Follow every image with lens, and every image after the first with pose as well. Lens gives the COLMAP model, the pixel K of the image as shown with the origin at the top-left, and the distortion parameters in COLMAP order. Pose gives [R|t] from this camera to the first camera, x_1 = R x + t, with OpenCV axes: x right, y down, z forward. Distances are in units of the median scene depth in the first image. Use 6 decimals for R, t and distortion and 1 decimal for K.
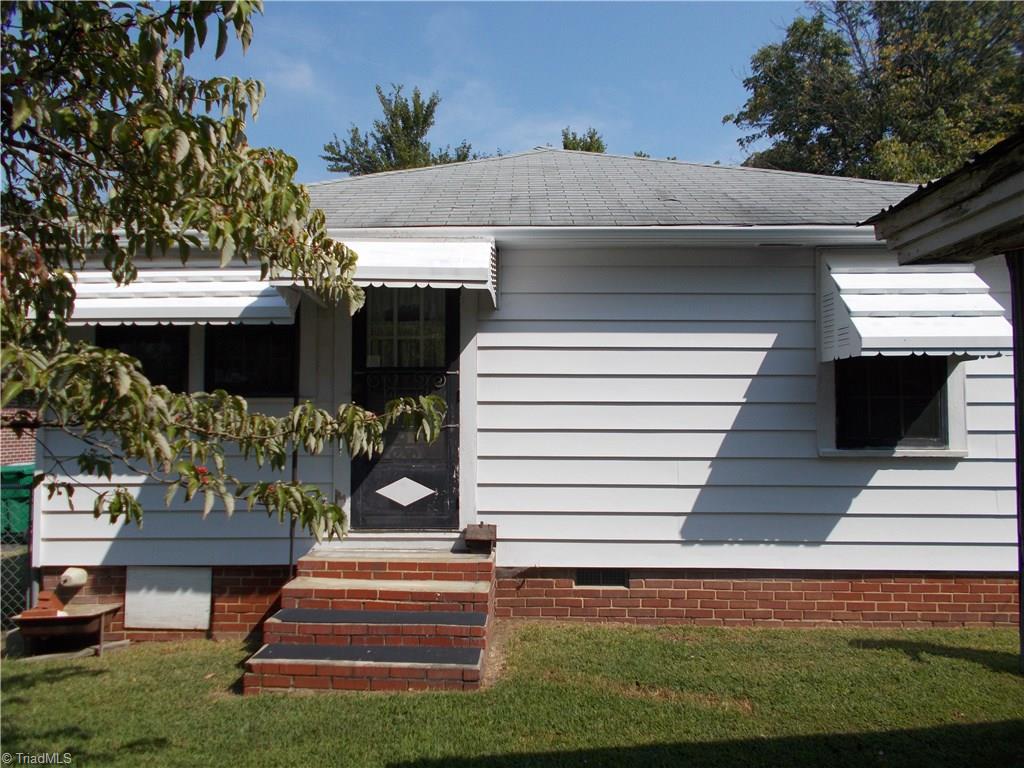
lens RADIAL K [[787.0, 0, 506.1], [0, 787.0, 382.7], [0, 0, 1]] dist [0.011672, 0.002520]
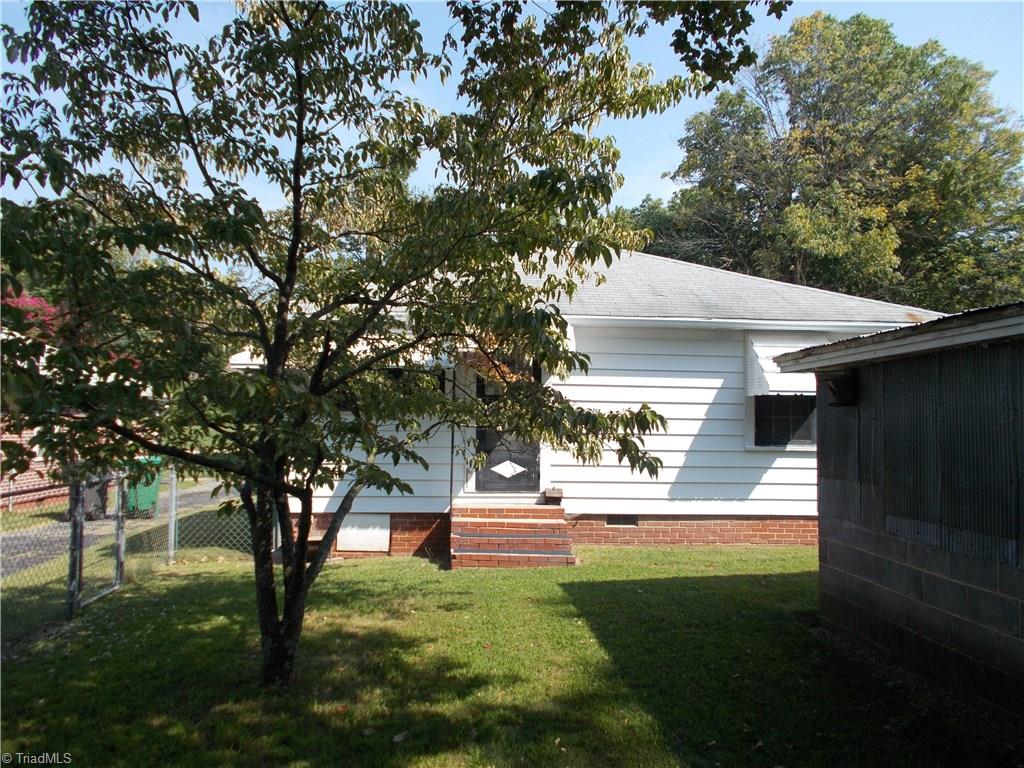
lens RADIAL K [[787.0, 0, 516.3], [0, 787.0, 383.8], [0, 0, 1]] dist [0.011672, 0.002520]
pose [[0.994012, 0.019127, 0.107581, -0.295368], [-0.017674, 0.999739, -0.014449, -0.019278], [-0.107829, 0.012461, 0.994091, -0.674662]]
